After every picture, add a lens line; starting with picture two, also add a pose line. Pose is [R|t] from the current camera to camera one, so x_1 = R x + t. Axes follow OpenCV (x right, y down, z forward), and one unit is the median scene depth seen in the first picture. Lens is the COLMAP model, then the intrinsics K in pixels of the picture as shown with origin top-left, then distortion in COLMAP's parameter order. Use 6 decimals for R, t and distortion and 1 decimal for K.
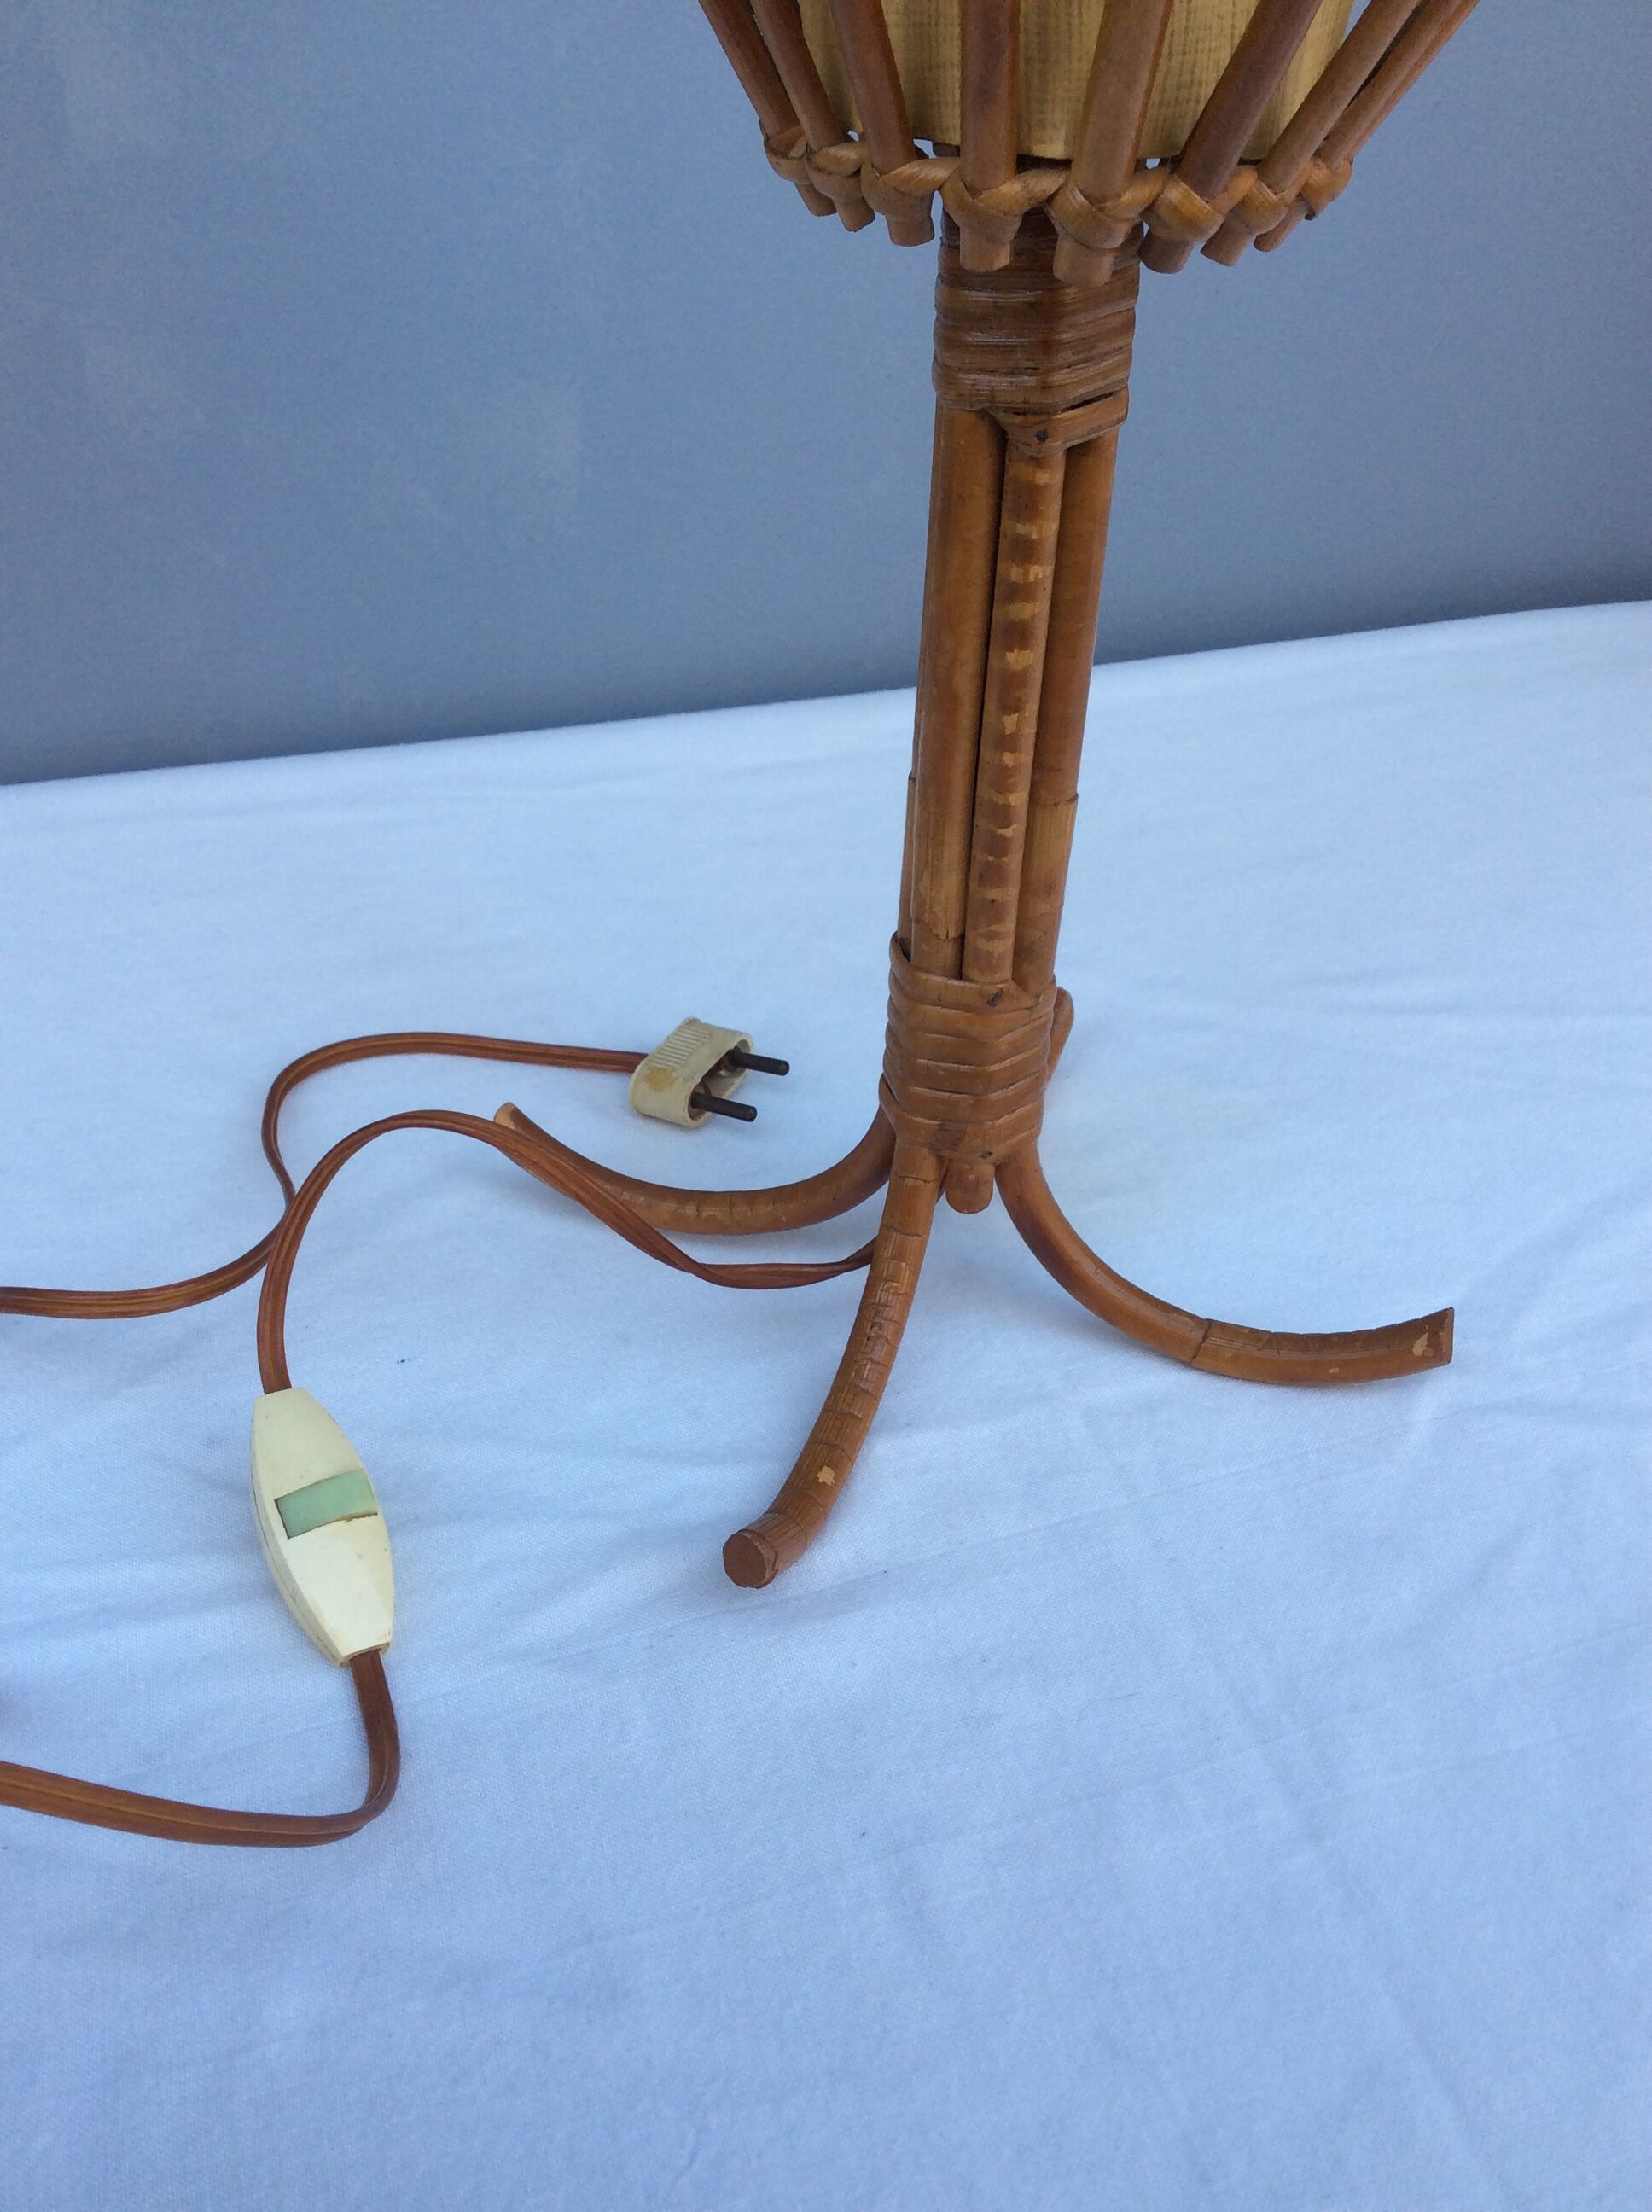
lens RADIAL K [[2041.6, 0, 839.8], [0, 2041.6, 1107.5], [0, 0, 1]] dist [0.047586, 0.000000]
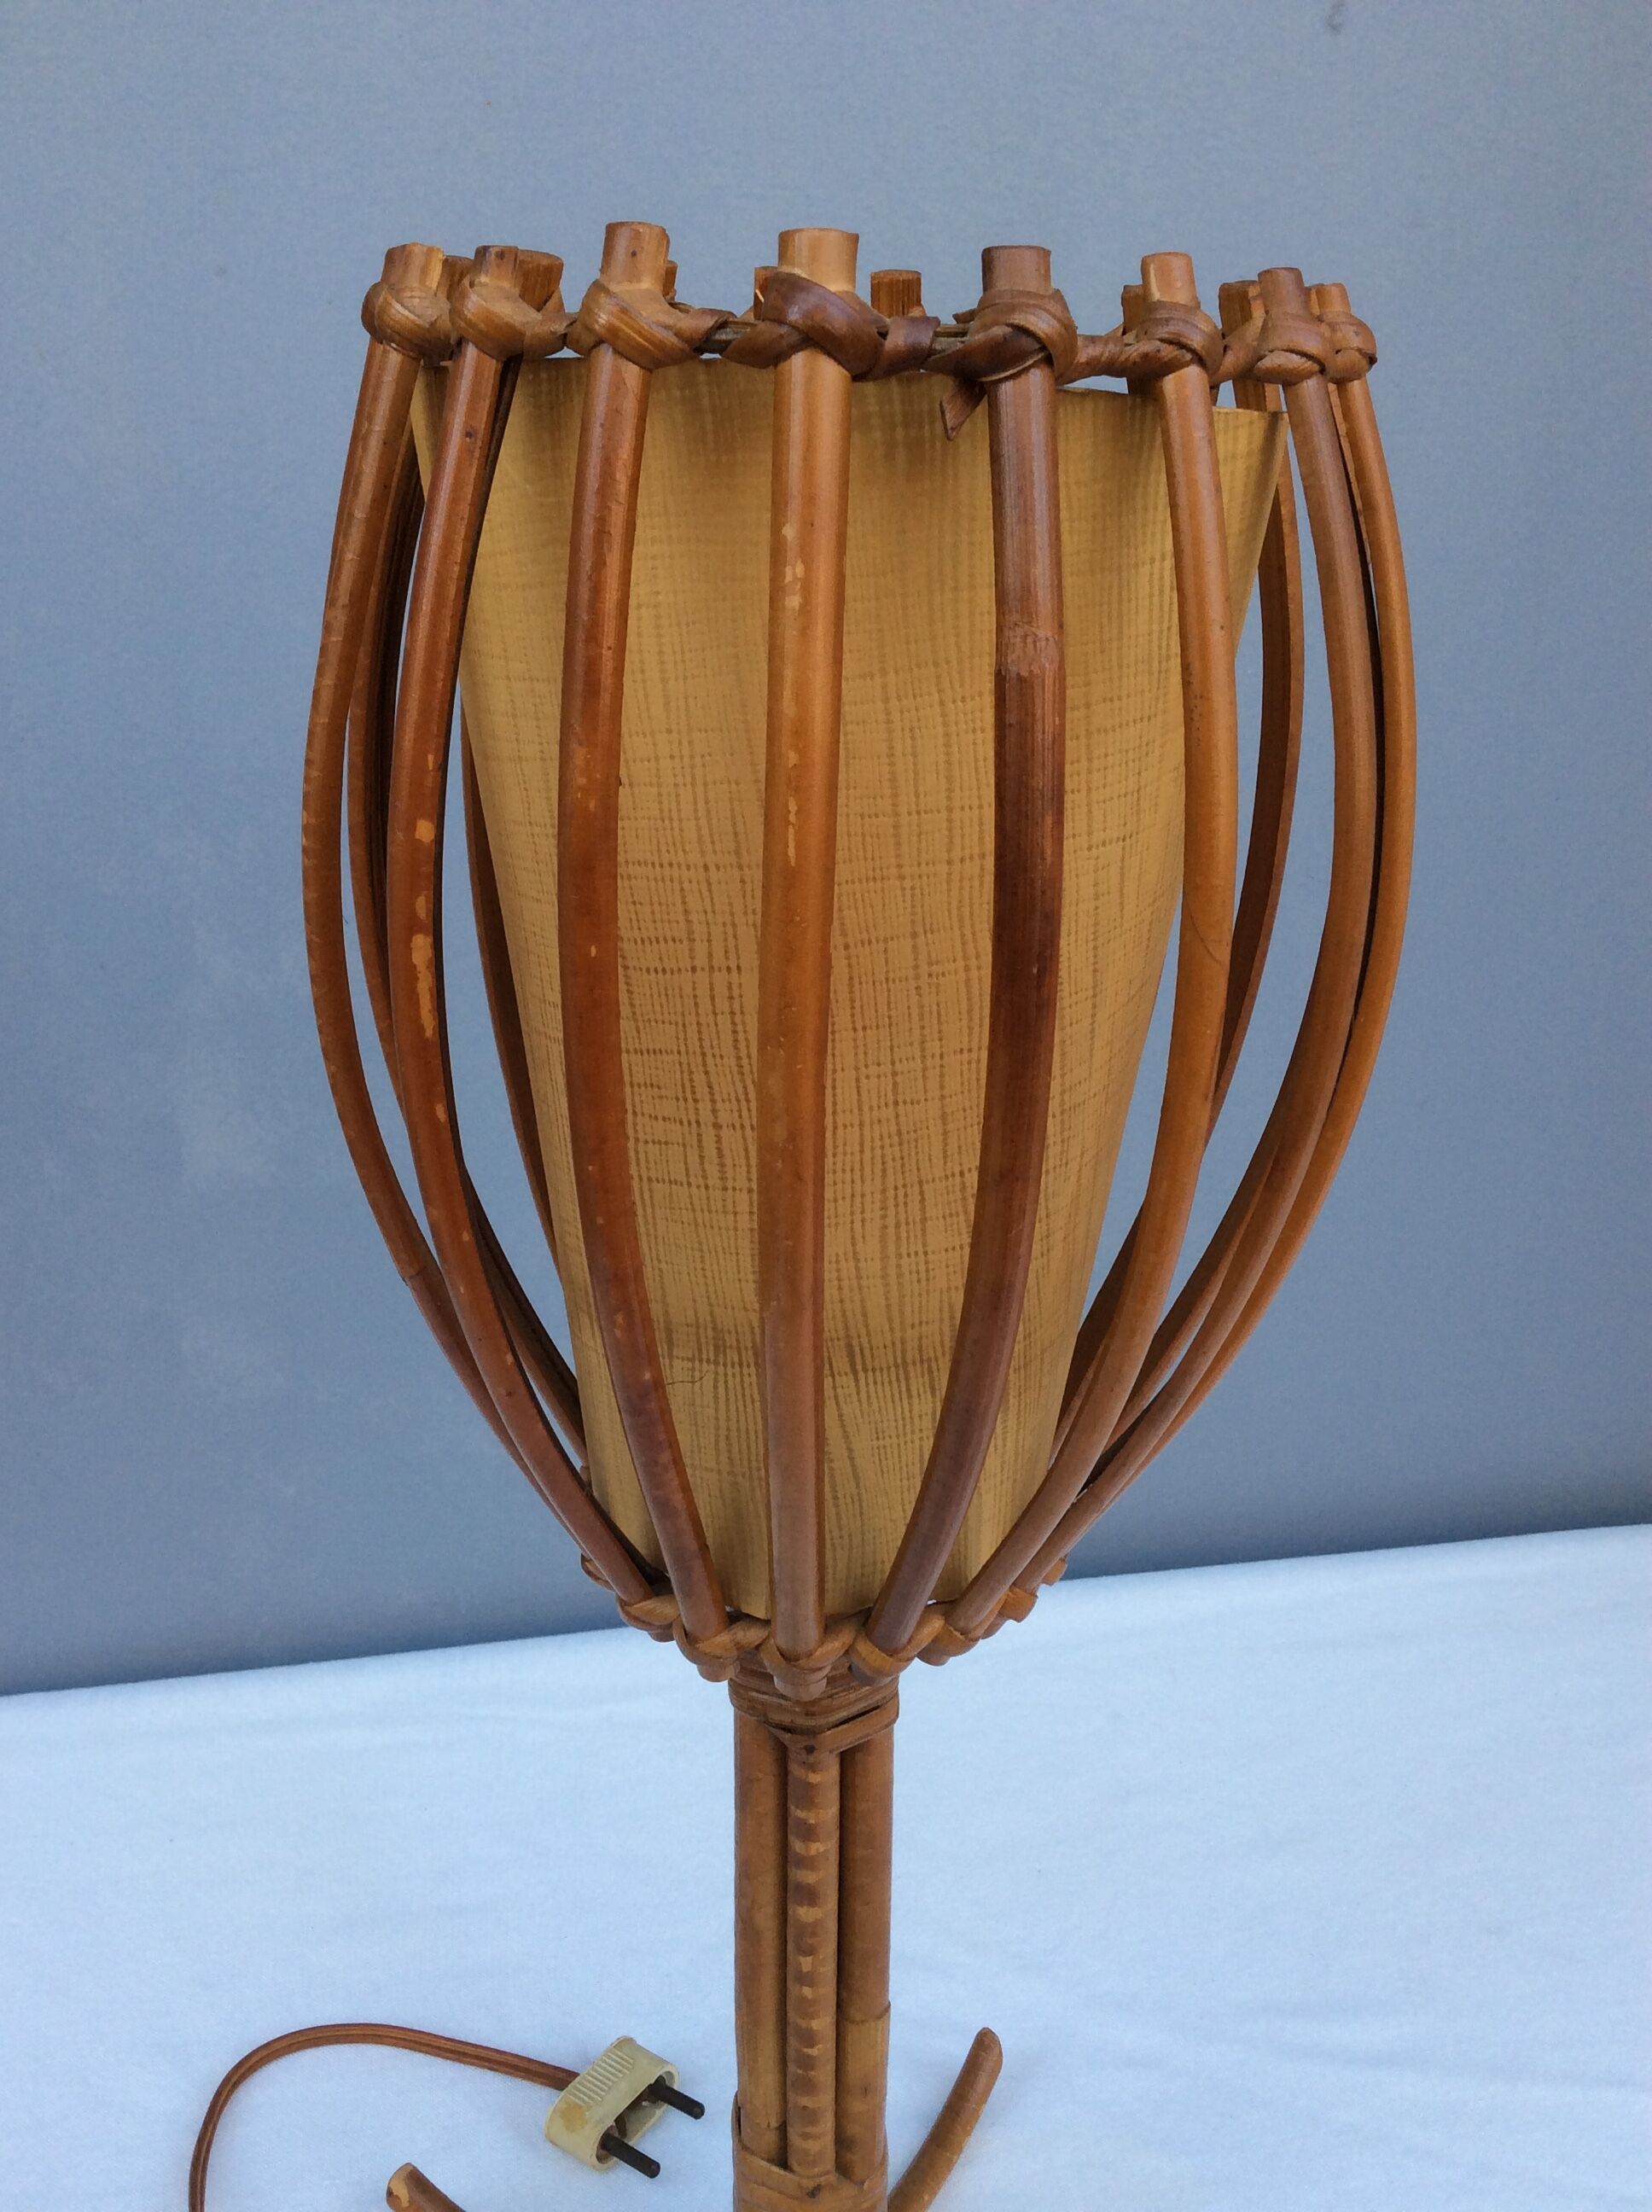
lens RADIAL K [[2041.6, 0, 824.5], [0, 2041.6, 1073.5], [0, 0, 1]] dist [0.047586, 0.000000]
pose [[0.990073, 0.023787, -0.138527, 0.210758], [-0.059173, 0.964519, -0.257296, -0.328670], [0.127492, 0.262939, 0.956352, -0.141800]]
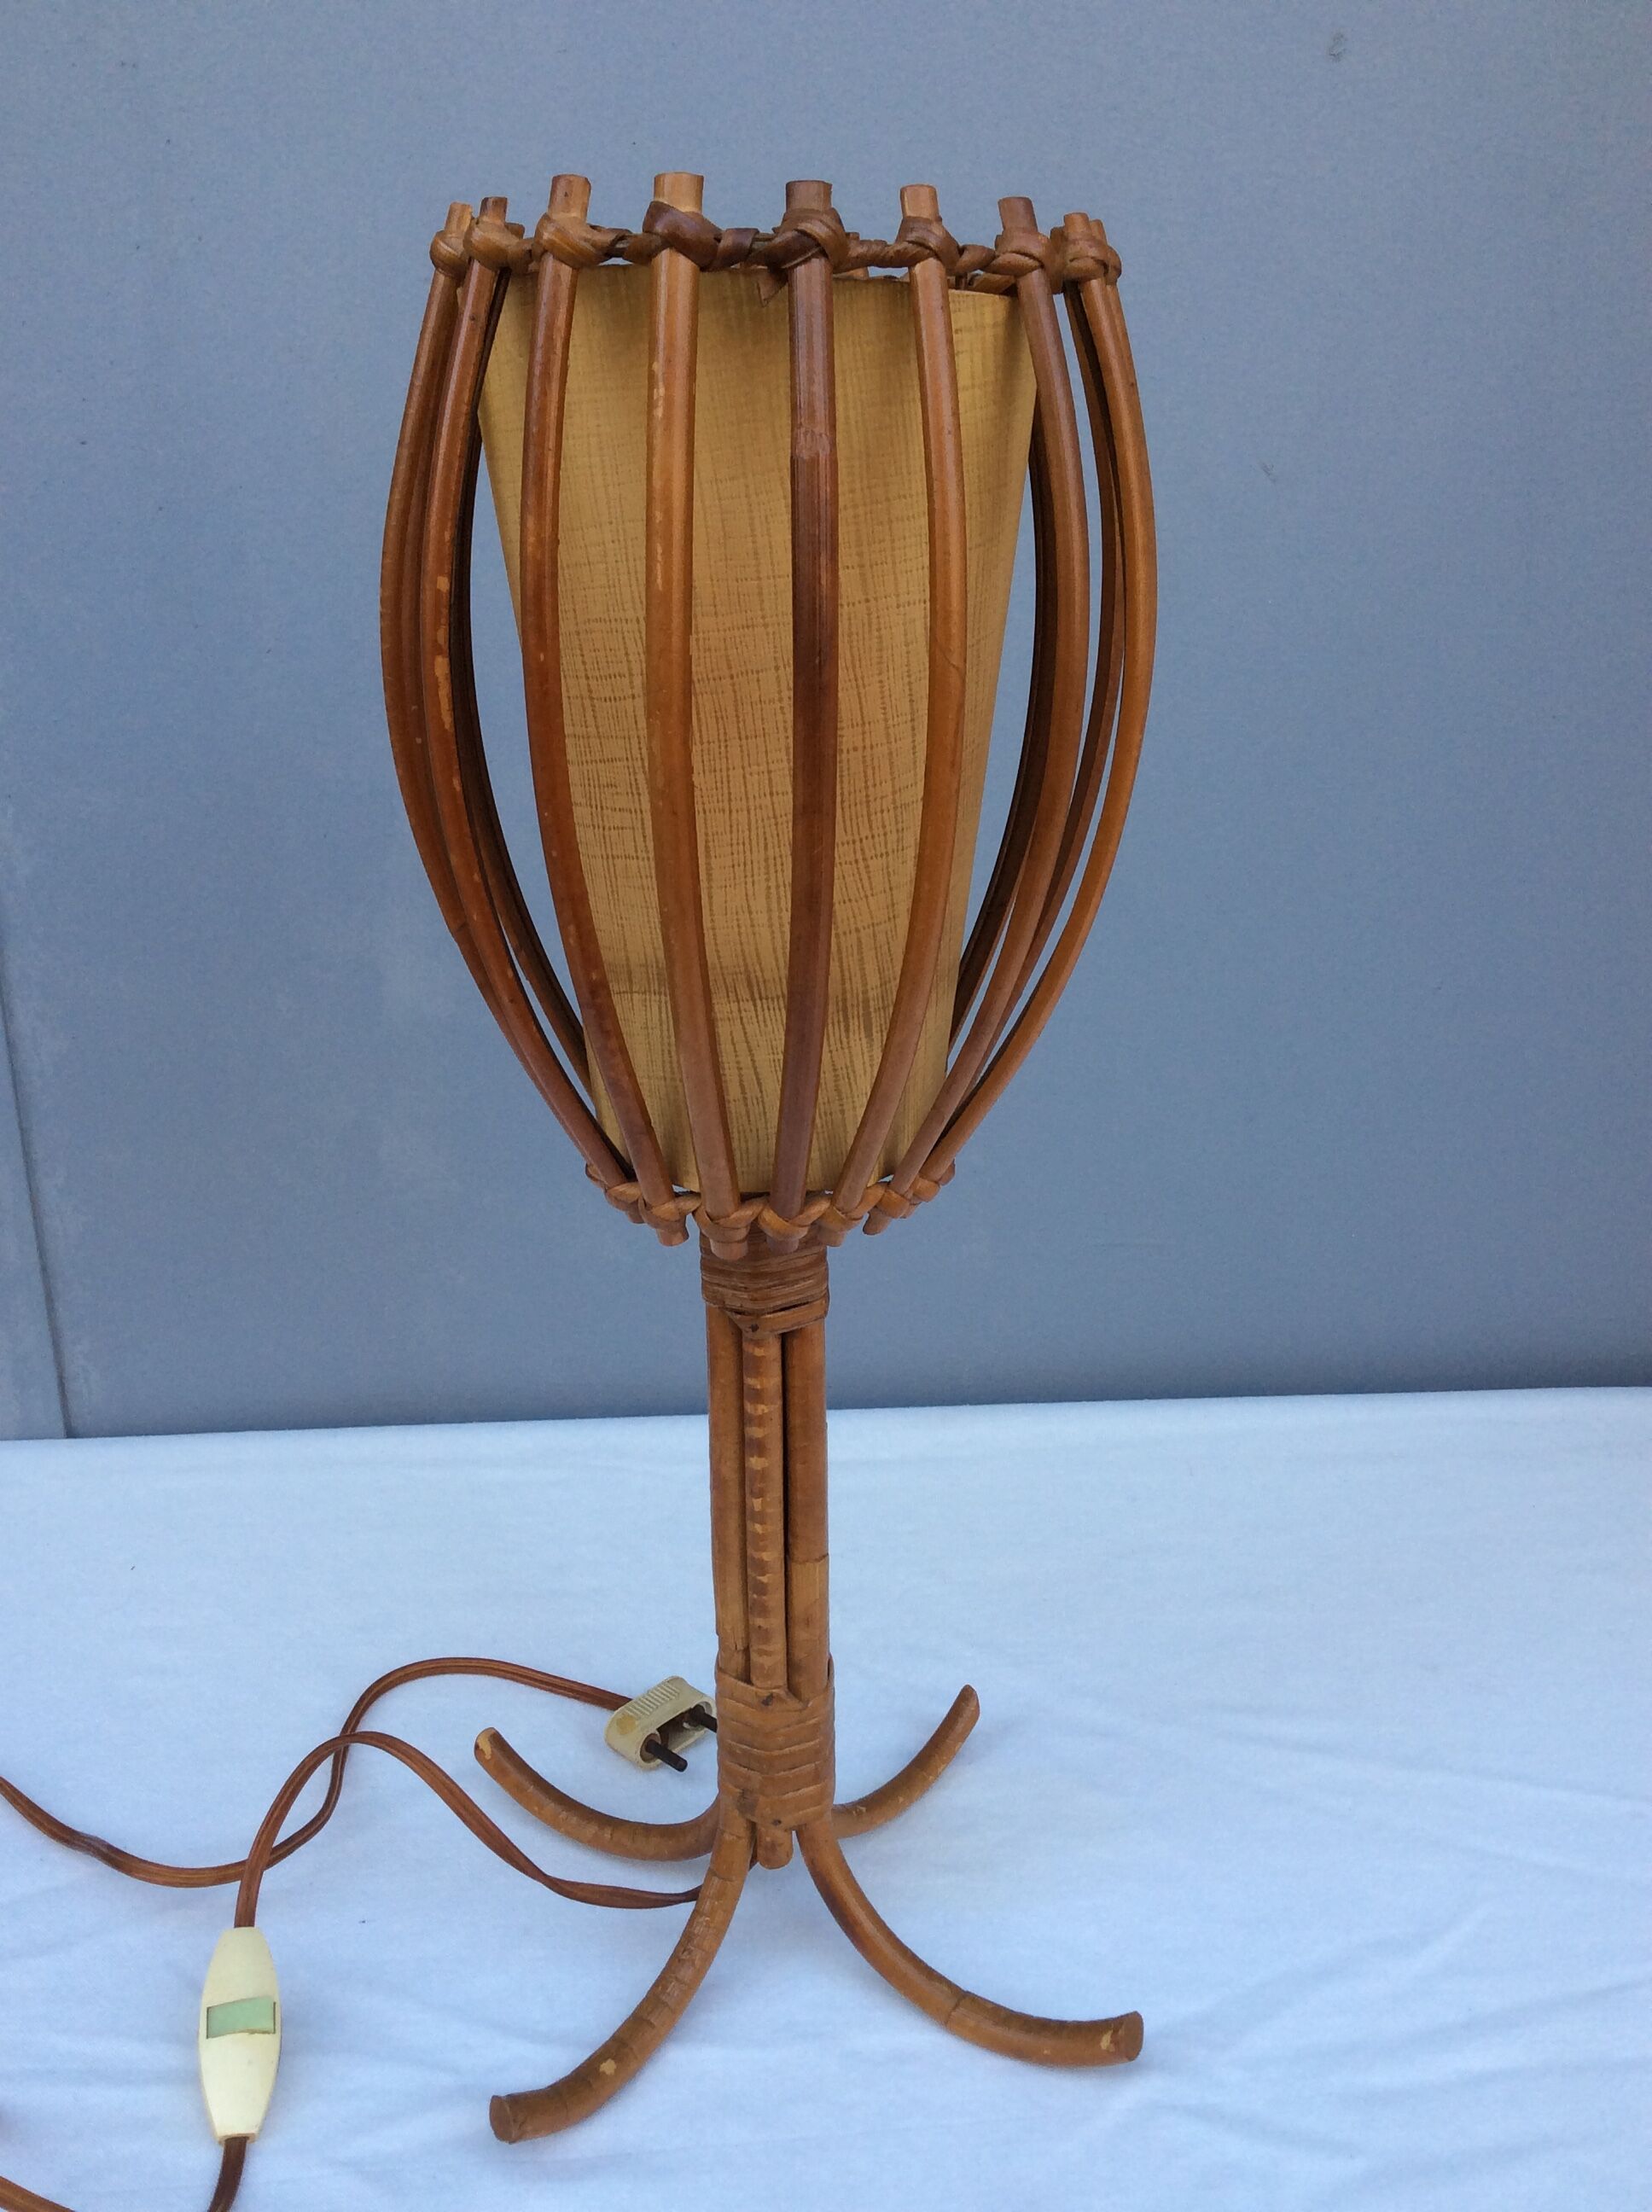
lens RADIAL K [[2041.6, 0, 804.3], [0, 2041.6, 1104.5], [0, 0, 1]] dist [0.047586, 0.000000]
pose [[0.958531, 0.050227, -0.280528, 0.458463], [-0.127213, 0.956246, -0.263460, -0.075305], [0.255021, 0.288222, 0.922980, -0.362379]]
